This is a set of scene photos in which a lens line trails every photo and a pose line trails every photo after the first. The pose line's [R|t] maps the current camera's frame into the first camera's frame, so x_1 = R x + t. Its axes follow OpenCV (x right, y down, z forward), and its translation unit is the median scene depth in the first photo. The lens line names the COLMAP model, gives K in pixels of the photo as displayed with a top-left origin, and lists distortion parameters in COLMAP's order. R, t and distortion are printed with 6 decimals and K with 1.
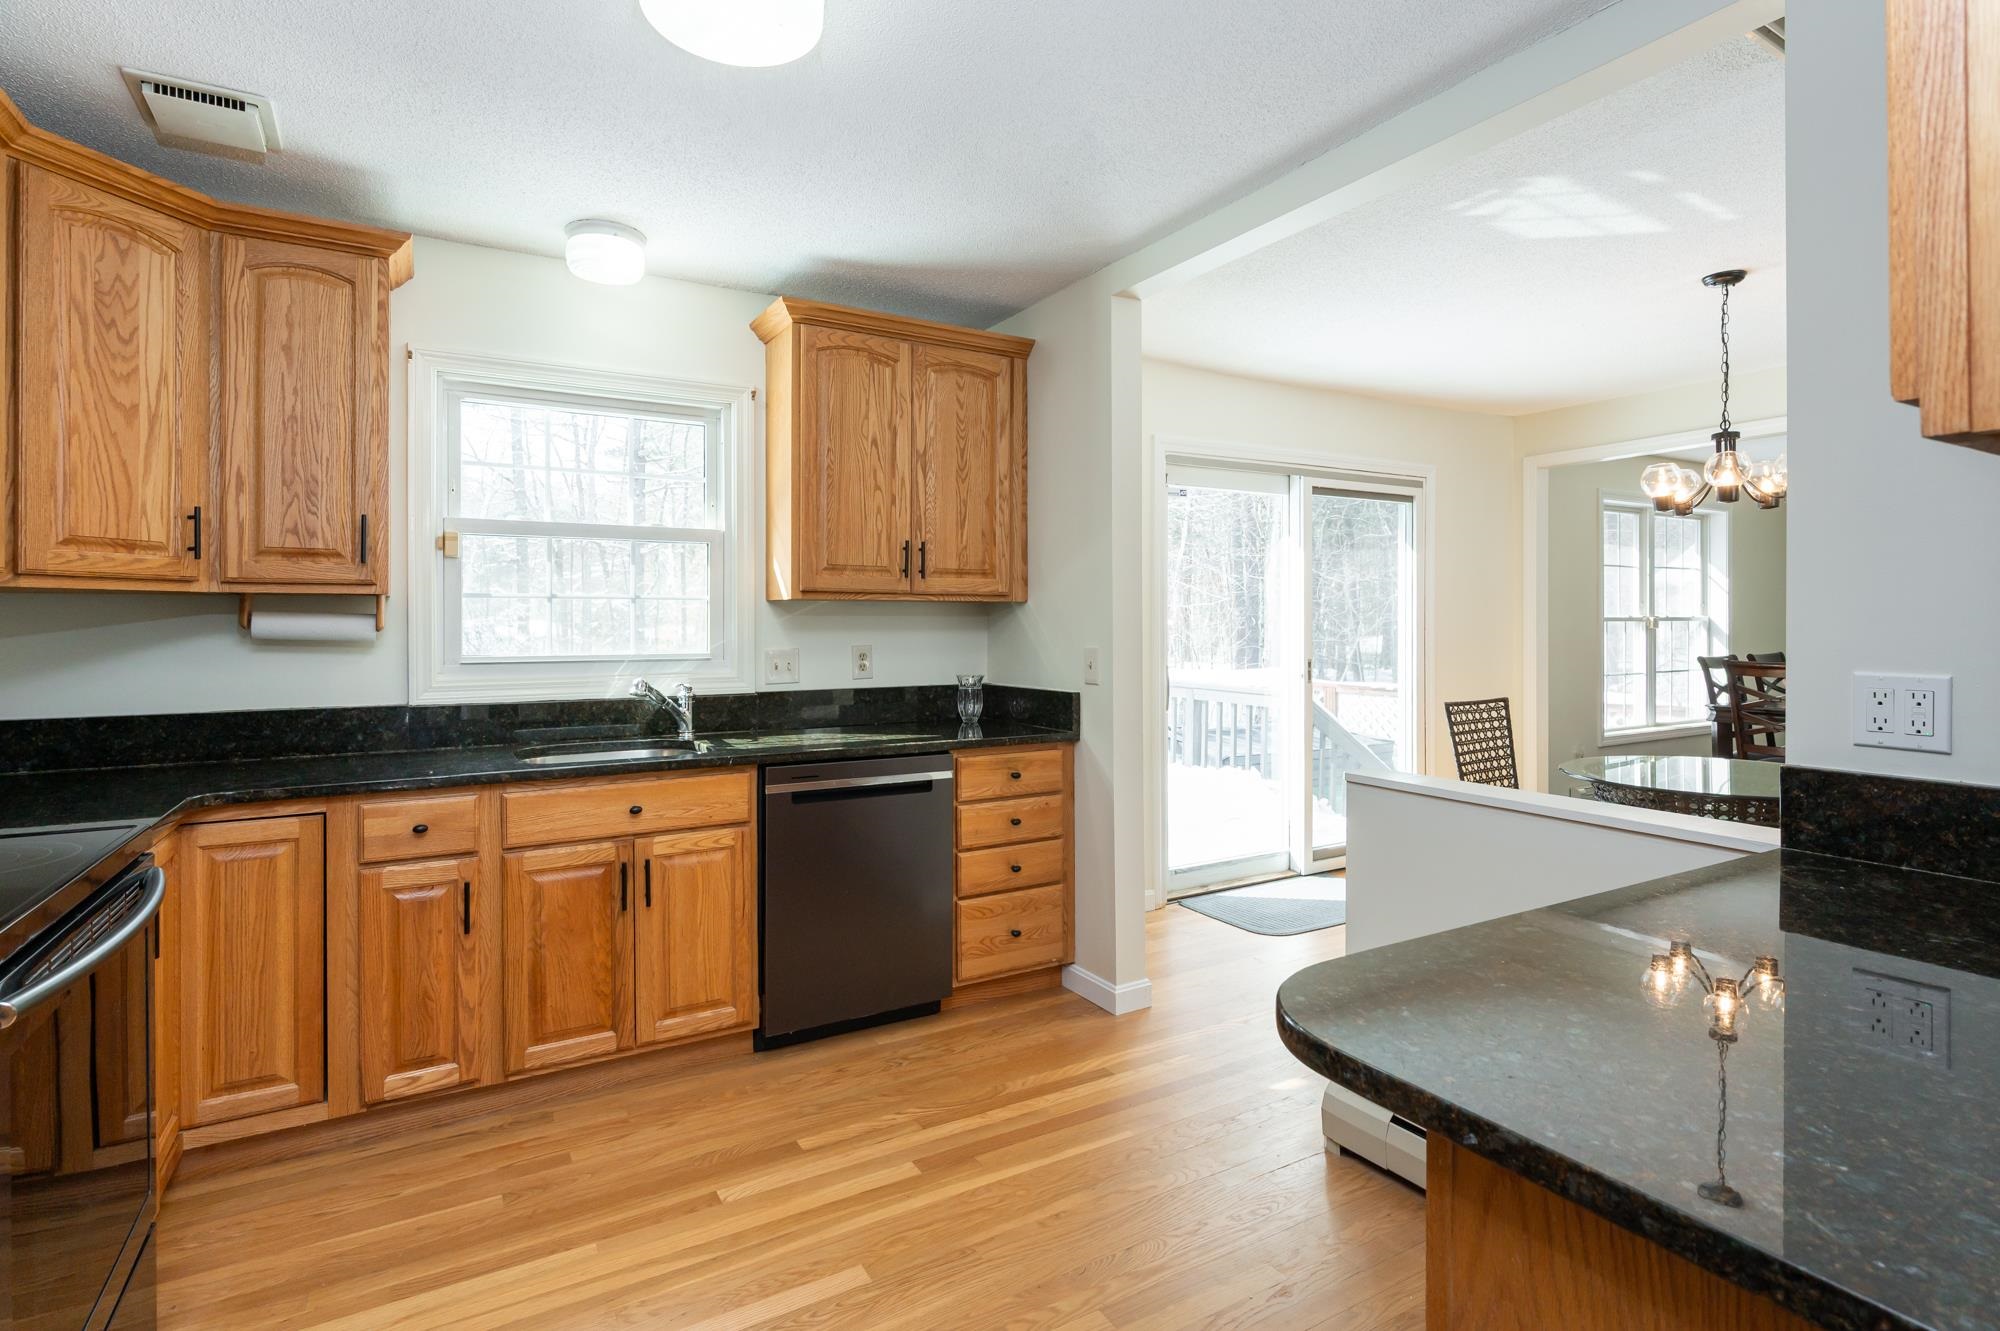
lens RADIAL K [[979.0, 0, 983.3], [0, 979.0, 633.8], [0, 0, 1]] dist [-0.006363, -0.000717]
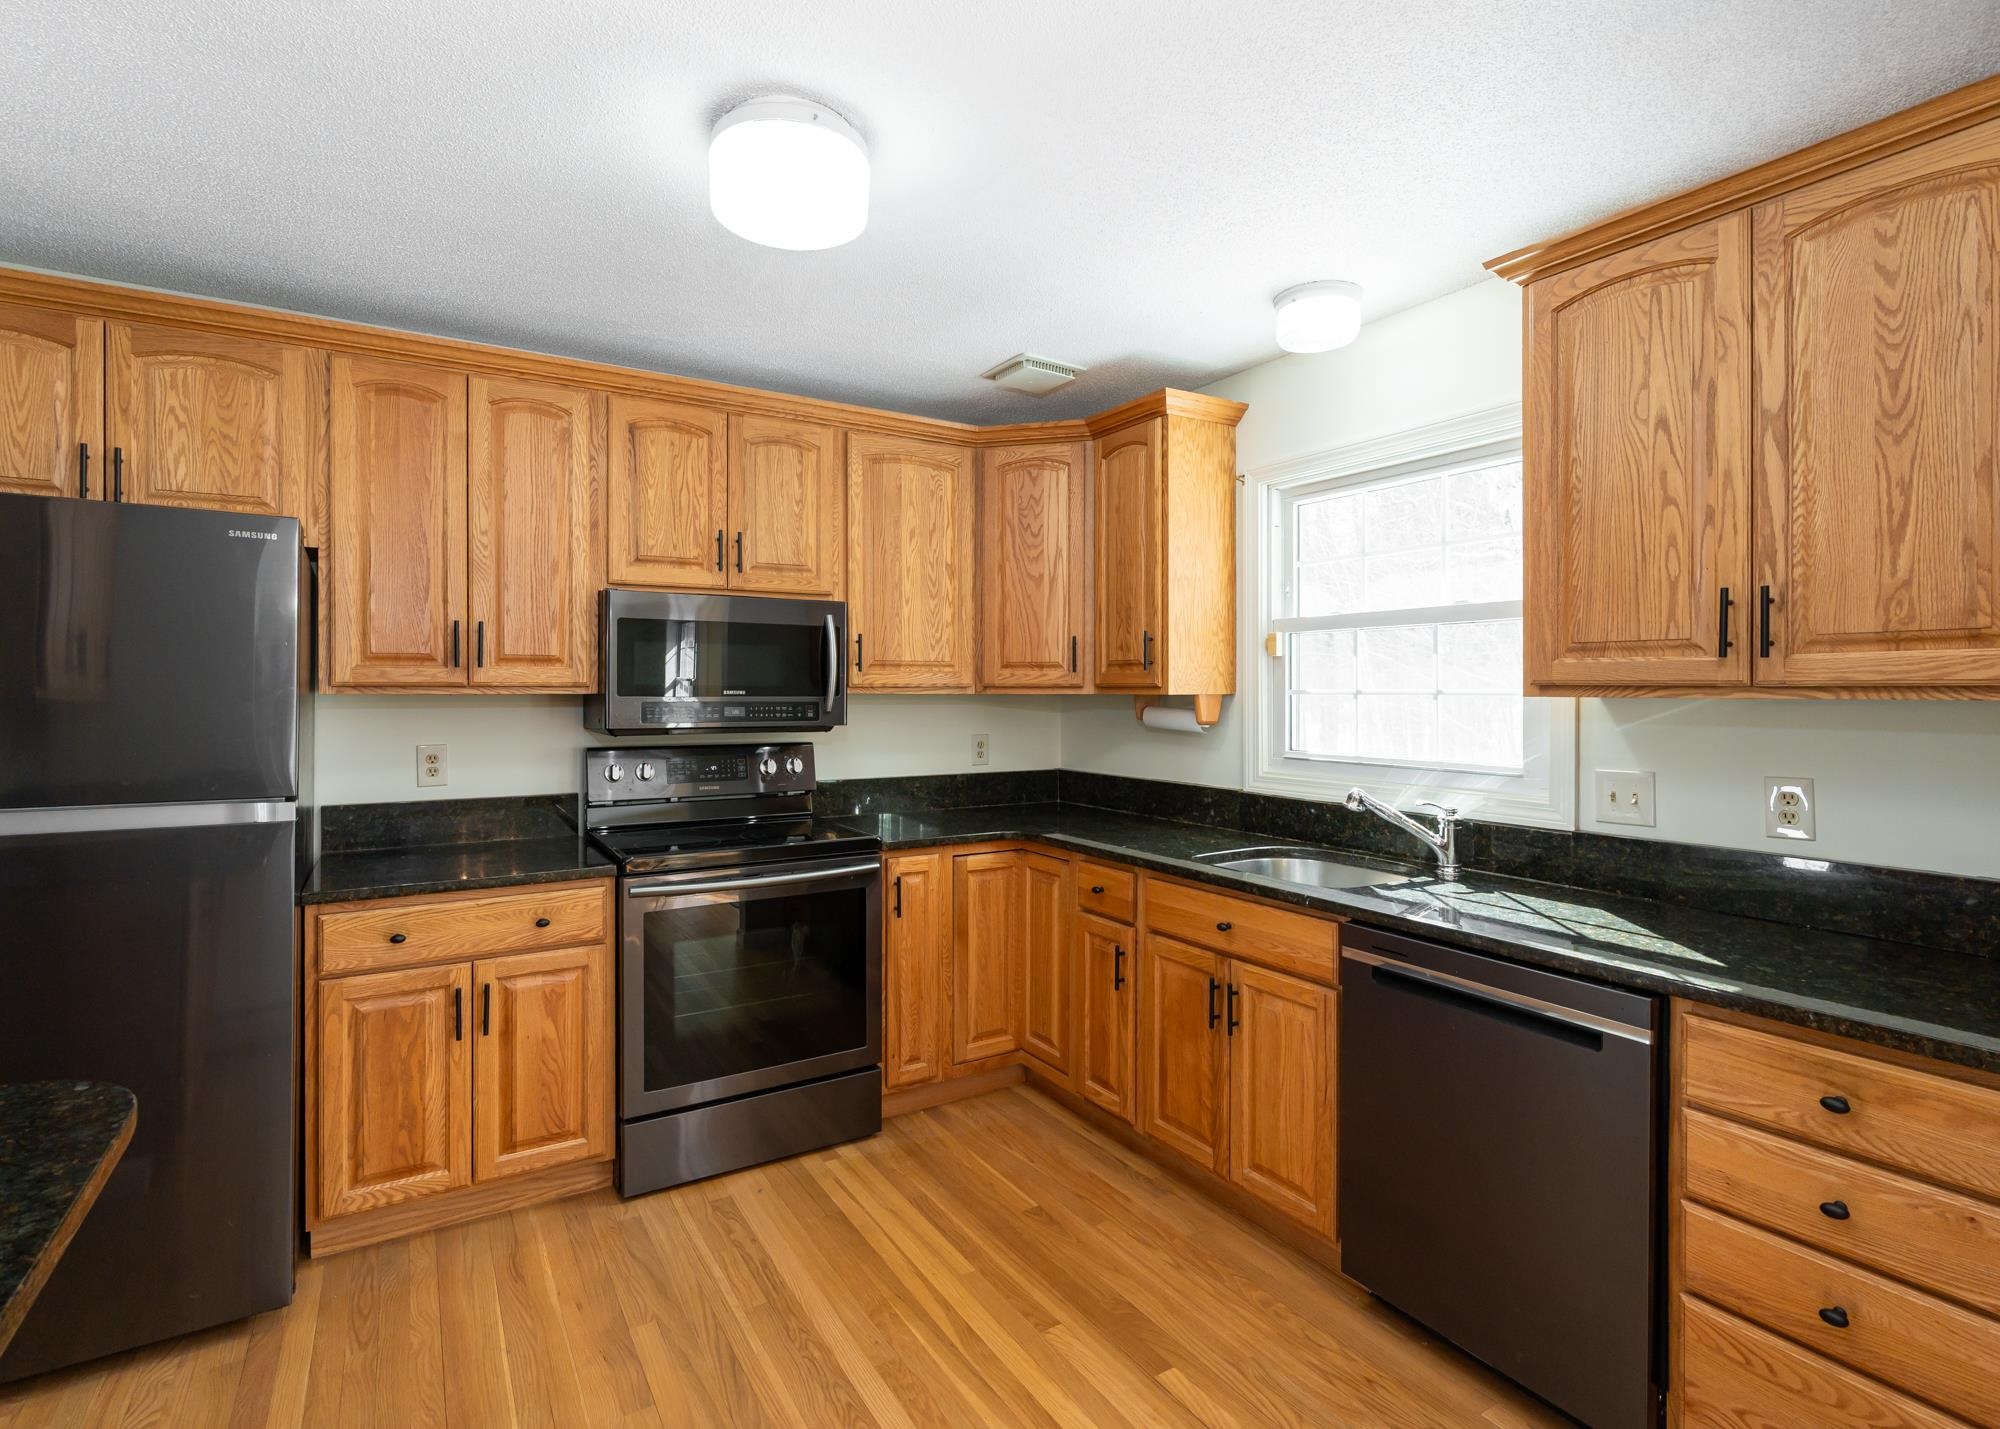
lens RADIAL K [[958.6, 0, 1000.4], [0, 958.6, 696.1], [0, 0, 1]] dist [-0.003073, -0.000111]
pose [[0.033284, 0.008508, -0.999410, 0.496804], [-0.011424, 0.999902, 0.008132, -0.041238], [0.999381, 0.011146, 0.033378, 0.677487]]
